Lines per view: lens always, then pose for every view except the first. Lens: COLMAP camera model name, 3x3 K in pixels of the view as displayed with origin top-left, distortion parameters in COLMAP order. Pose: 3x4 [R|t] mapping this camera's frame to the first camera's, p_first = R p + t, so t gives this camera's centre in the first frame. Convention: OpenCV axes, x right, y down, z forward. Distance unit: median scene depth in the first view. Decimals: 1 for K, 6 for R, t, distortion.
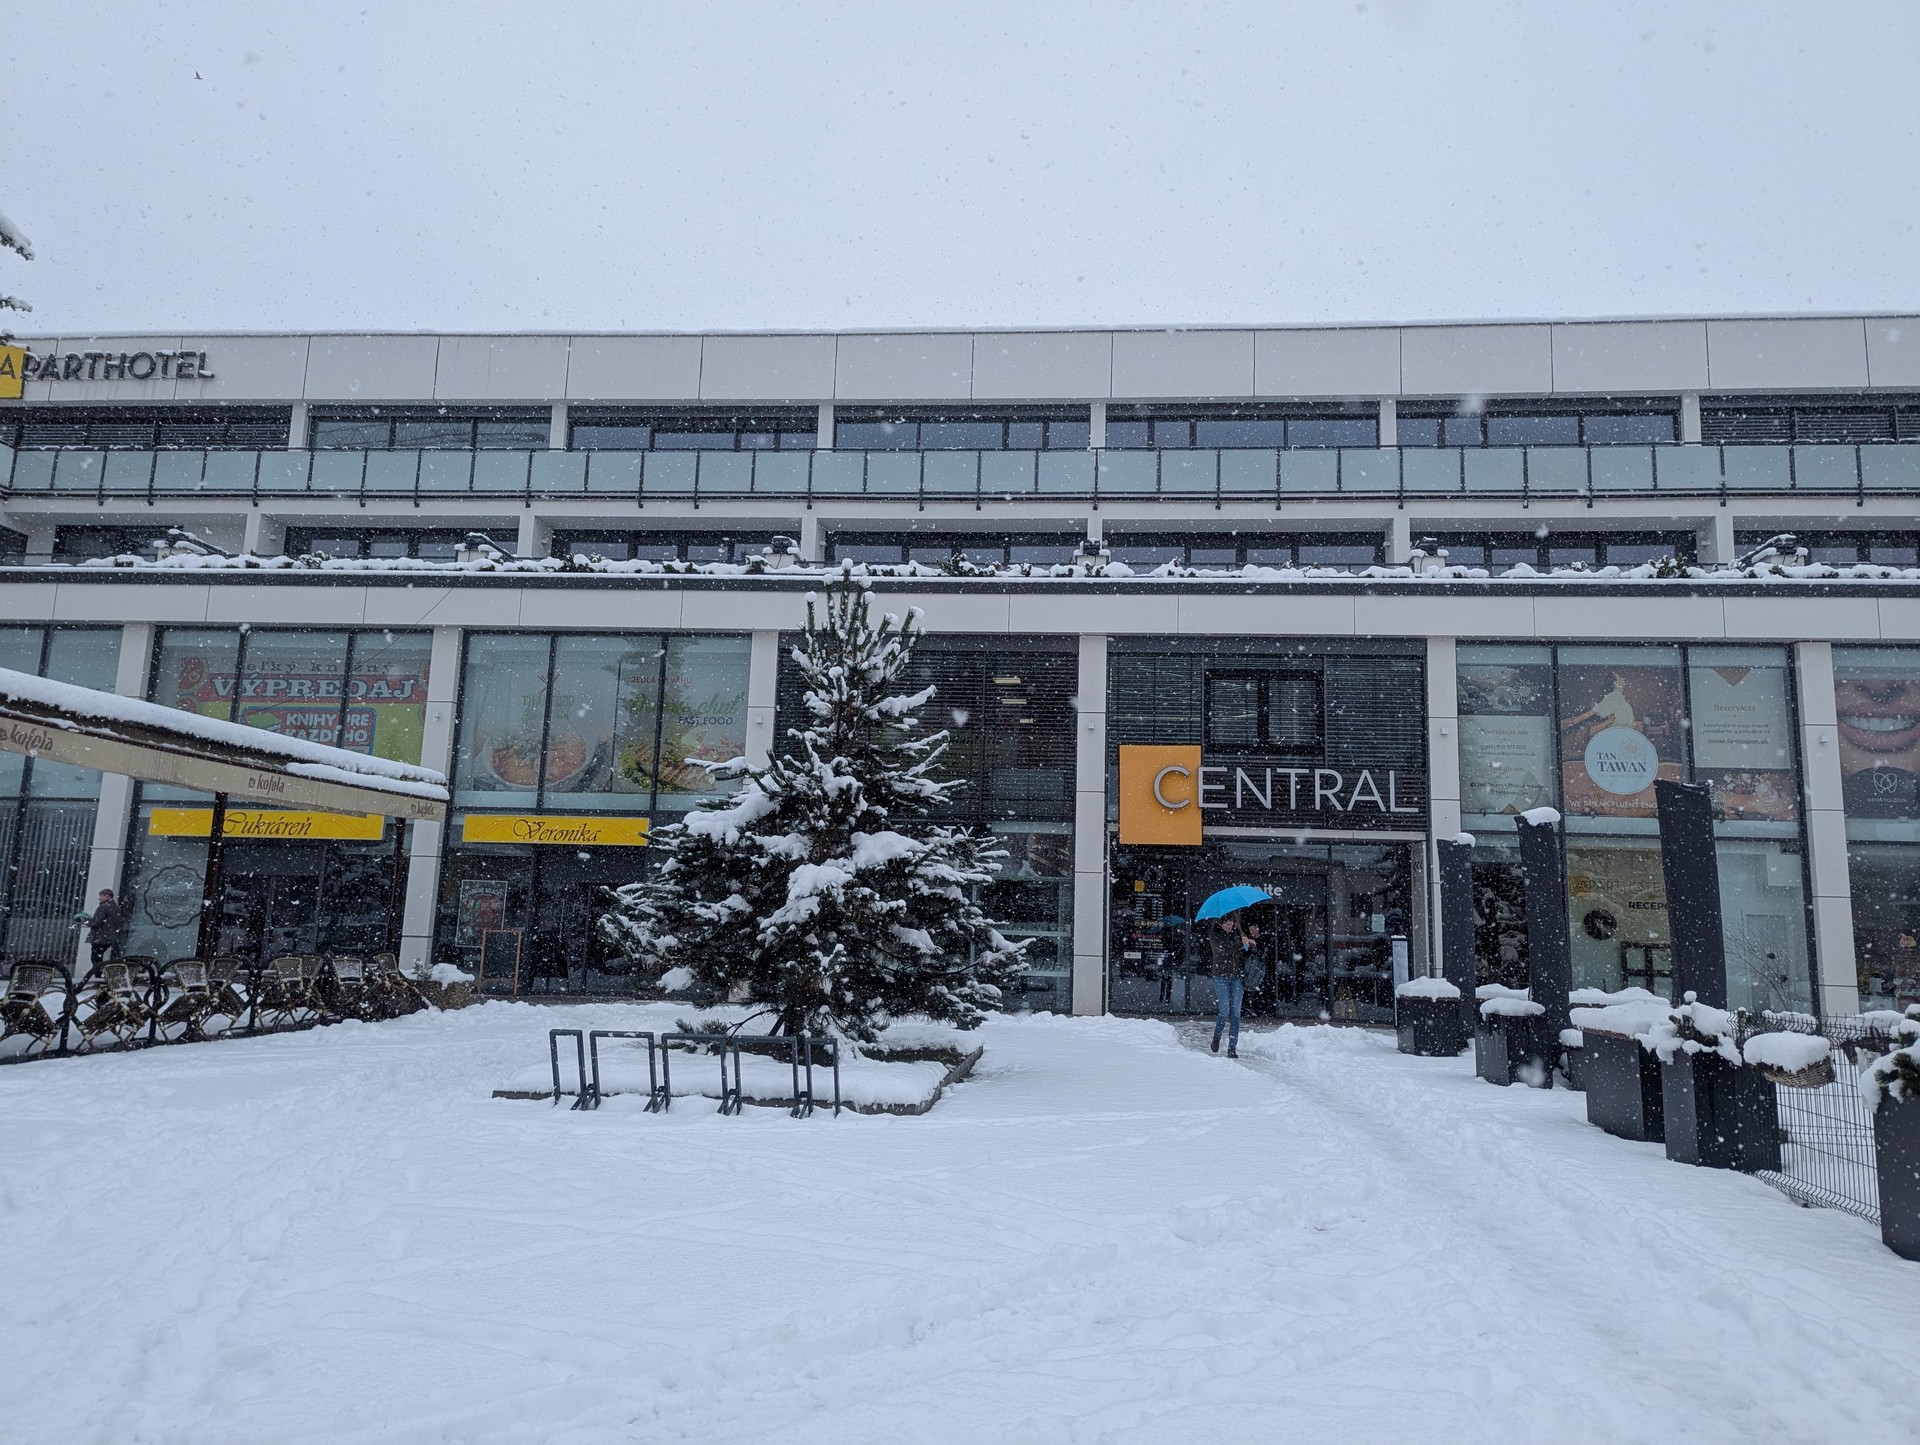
lens RADIAL K [[1311.0, 0, 960.0], [0, 1311.0, 722.5], [0, 0, 1]] dist [0.003838, 0.000265]
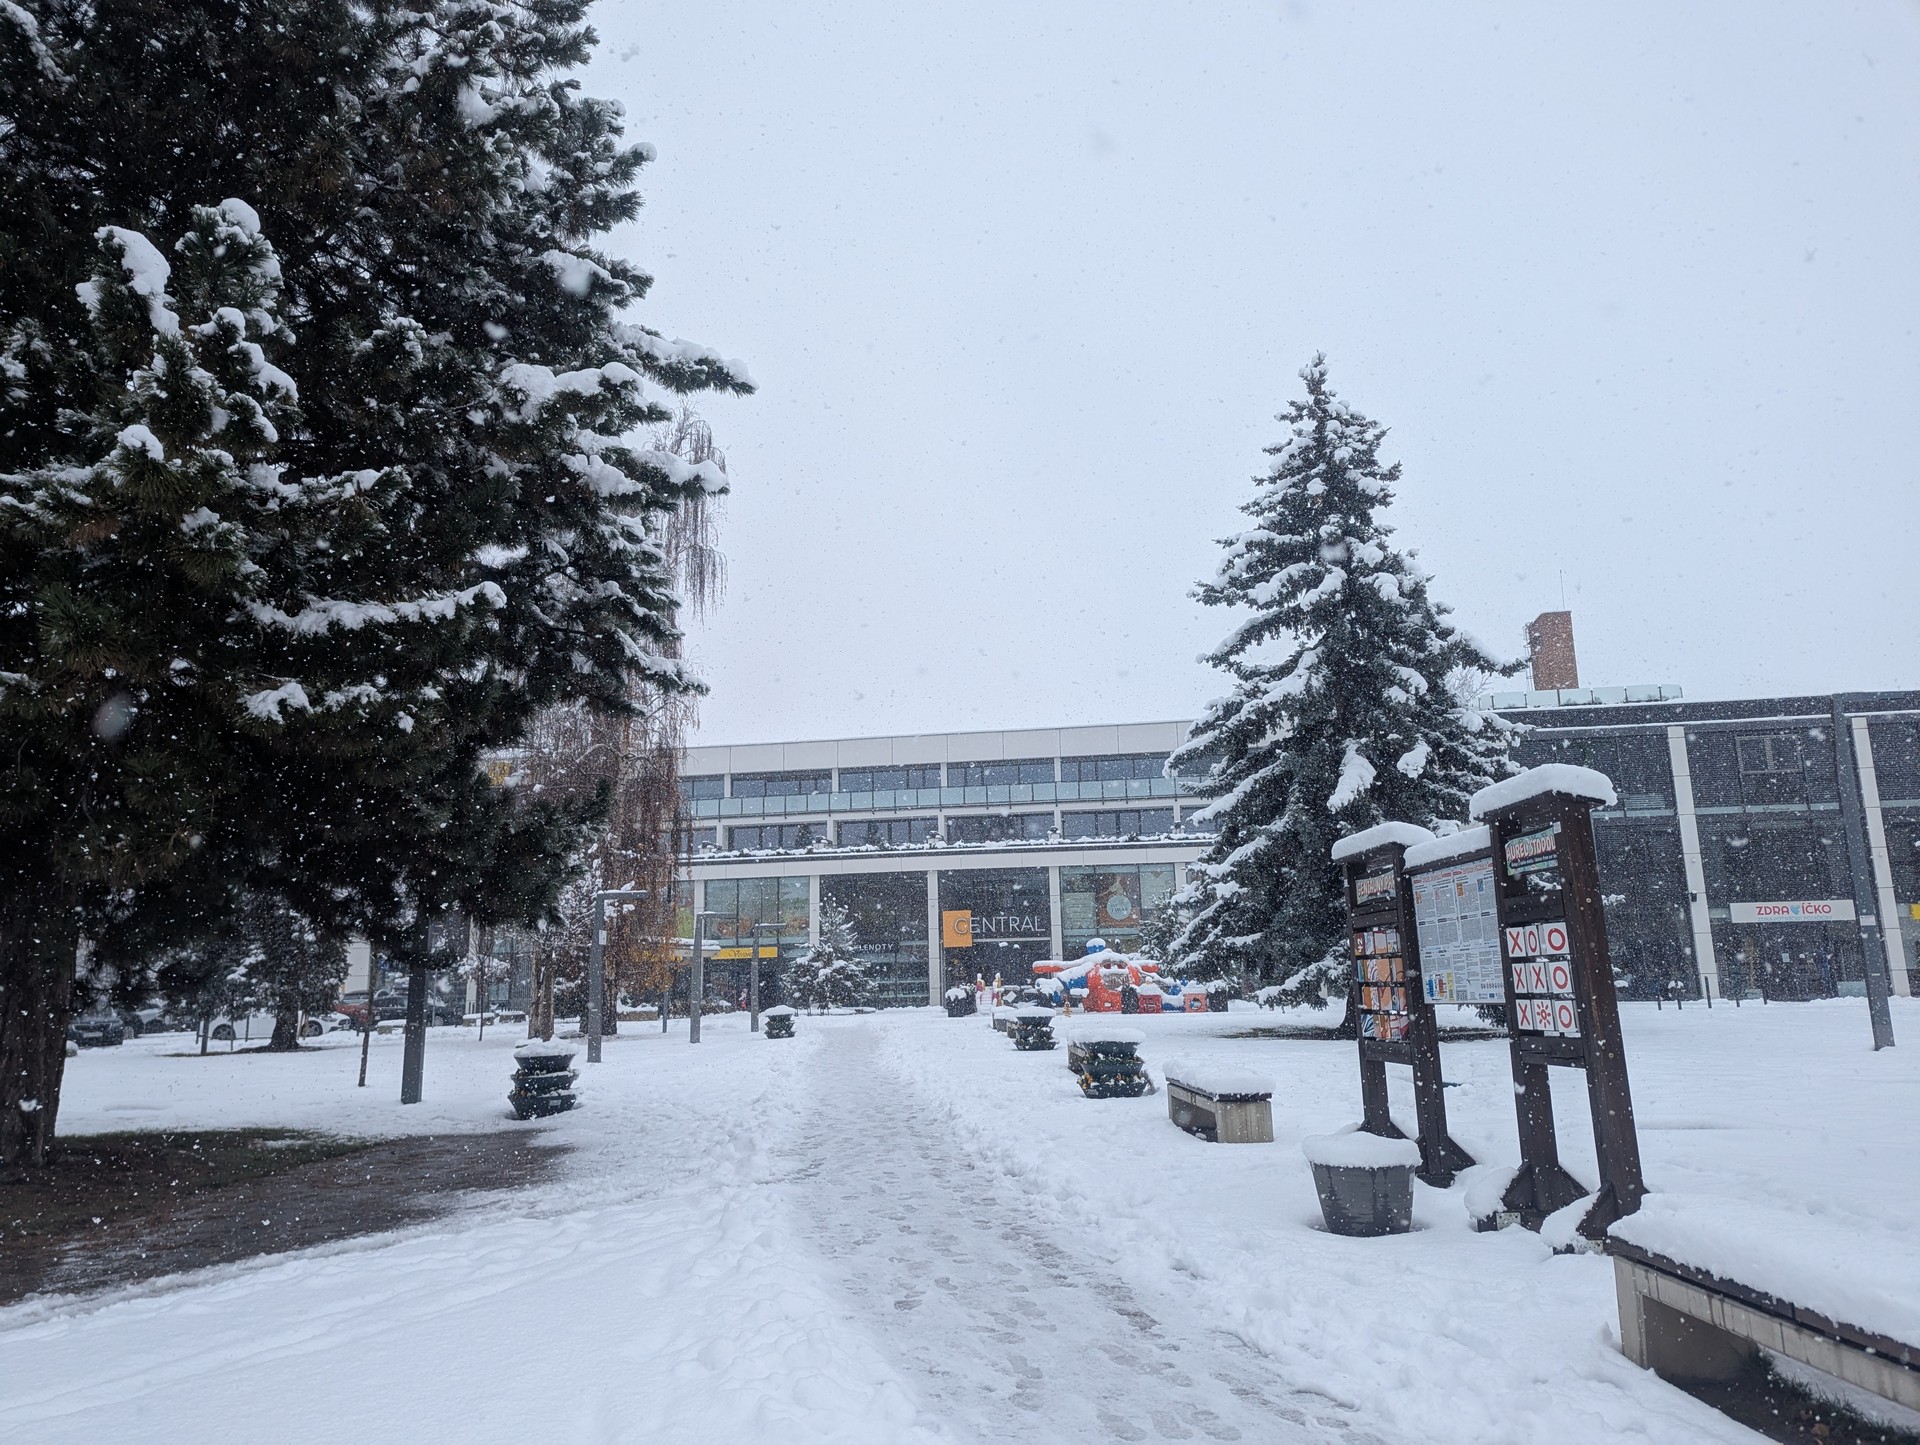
lens RADIAL K [[1311.0, 0, 960.0], [0, 1311.0, 722.5], [0, 0, 1]] dist [0.003838, 0.000265]
pose [[0.996508, -0.066702, -0.050226, 0.333722], [0.064608, 0.997017, -0.042230, -0.269778], [0.052893, 0.038837, 0.997845, -1.843390]]
